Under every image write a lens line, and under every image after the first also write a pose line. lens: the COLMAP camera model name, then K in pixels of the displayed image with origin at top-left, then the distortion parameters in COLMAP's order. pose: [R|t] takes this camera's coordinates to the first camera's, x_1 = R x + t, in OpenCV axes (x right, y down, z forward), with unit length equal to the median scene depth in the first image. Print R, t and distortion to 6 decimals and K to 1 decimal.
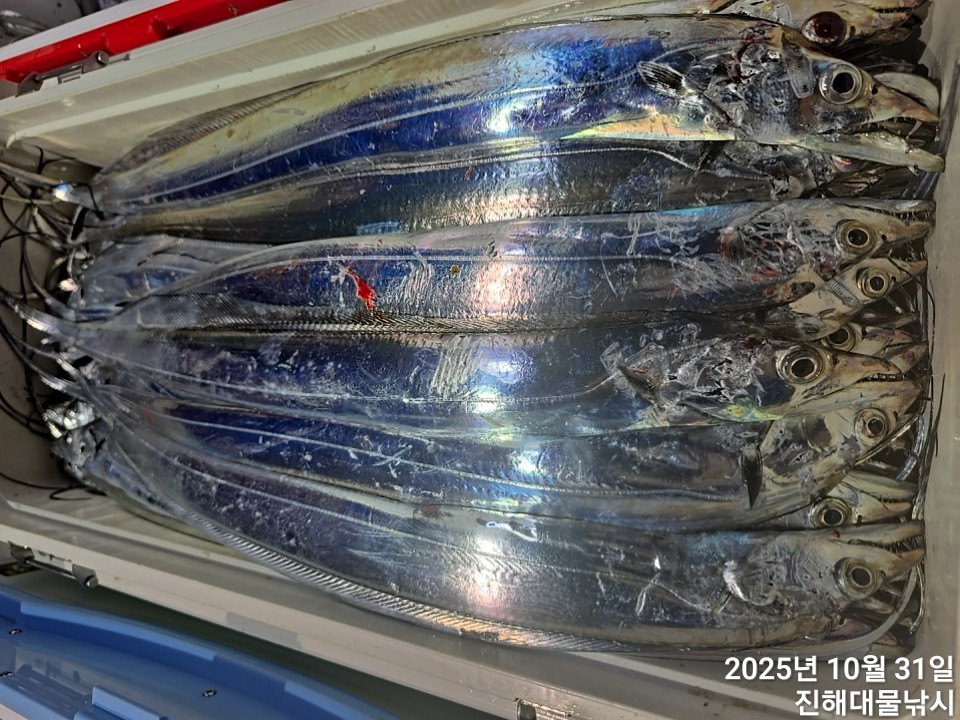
lens RADIAL K [[649.7, 0, 482.7], [0, 649.7, 353.5], [0, 0, 1]] dist [0.062559, -0.060321]
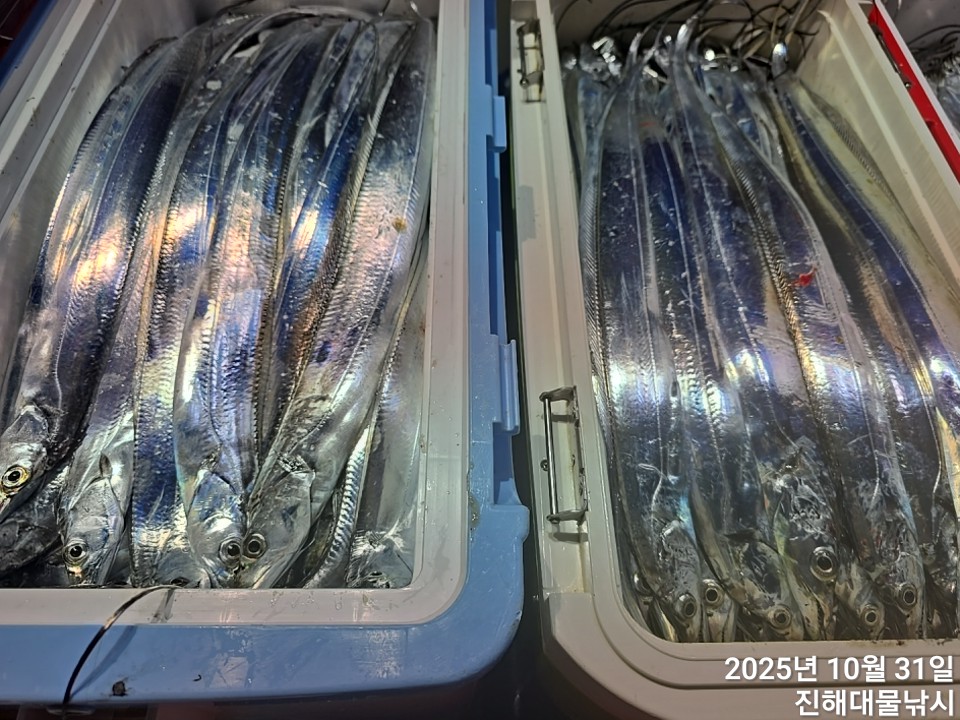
lens RADIAL K [[679.3, 0, 494.8], [0, 679.3, 361.0], [0, 0, 1]] dist [0.075822, -0.057687]
pose [[0.031897, 0.997331, -0.065670, 0.075579], [-0.997595, 0.027723, -0.063530, 0.678655], [-0.061540, 0.067539, 0.995817, -0.456628]]
